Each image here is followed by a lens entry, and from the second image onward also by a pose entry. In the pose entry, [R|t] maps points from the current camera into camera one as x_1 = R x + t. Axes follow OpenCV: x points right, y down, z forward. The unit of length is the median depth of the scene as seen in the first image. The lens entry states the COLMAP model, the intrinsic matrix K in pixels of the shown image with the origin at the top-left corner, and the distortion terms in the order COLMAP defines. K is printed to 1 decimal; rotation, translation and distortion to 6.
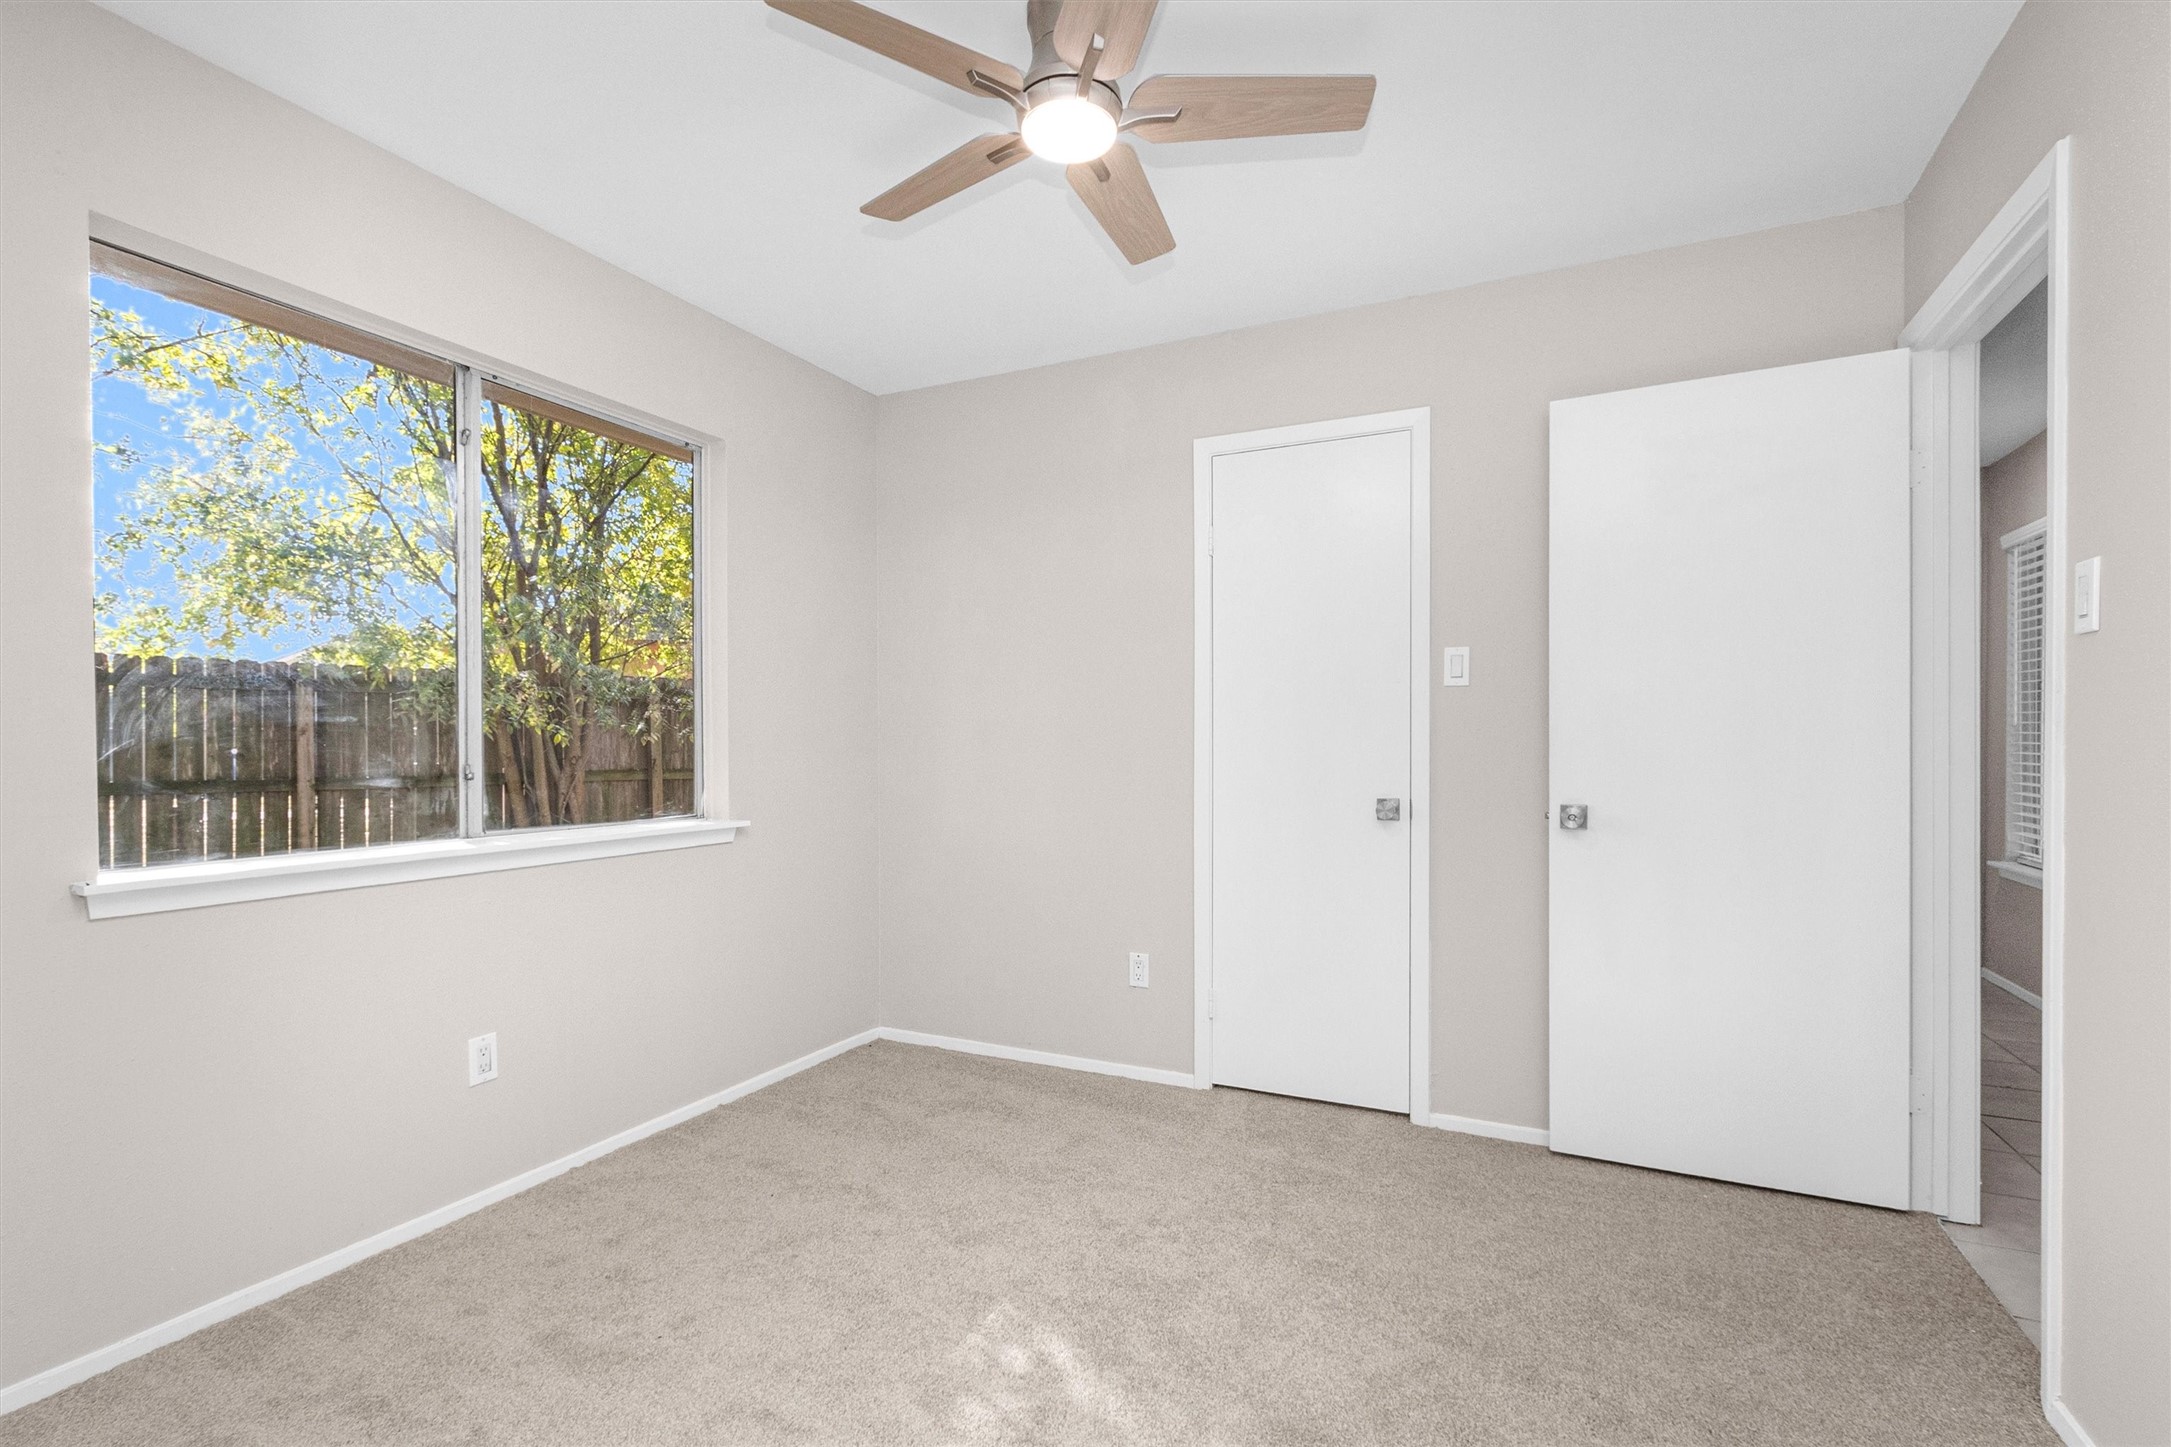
lens RADIAL K [[1006.6, 0, 1067.9], [0, 1006.6, 720.3], [0, 0, 1]] dist [0.001664, 0.000778]
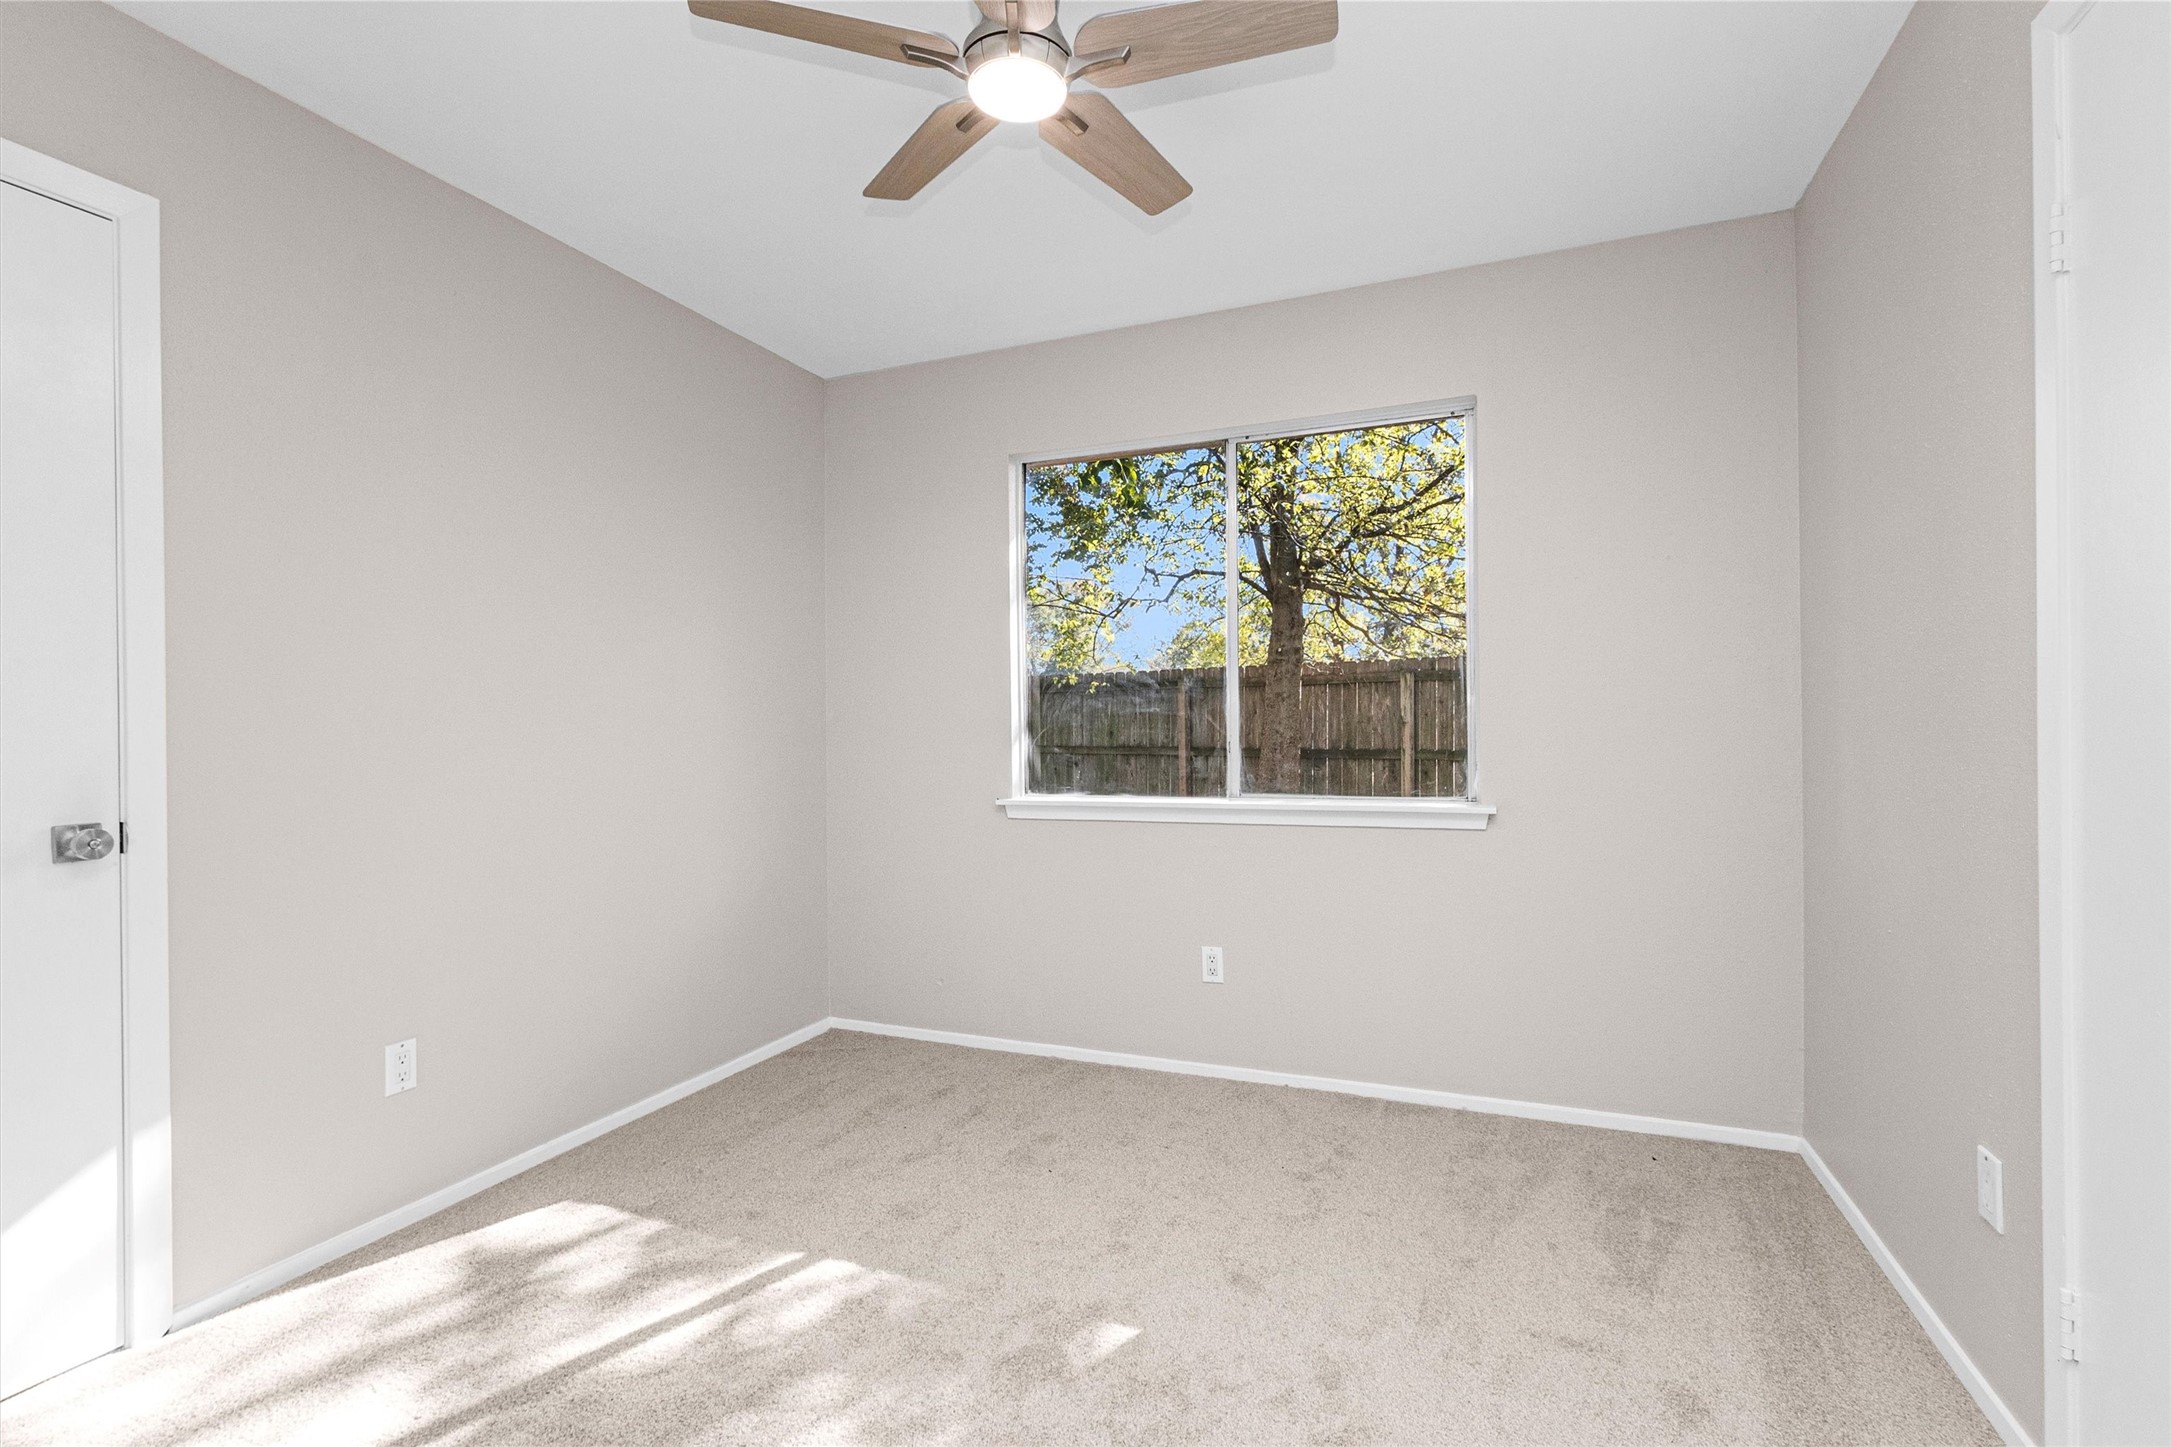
lens RADIAL K [[1006.6, 0, 1067.9], [0, 1006.6, 720.3], [0, 0, 1]] dist [0.001664, 0.000778]
pose [[0.057729, -0.009115, -0.998291, 0.694692], [0.033958, 0.999398, -0.007161, 0.020169], [0.997755, -0.033487, 0.058004, 0.720038]]
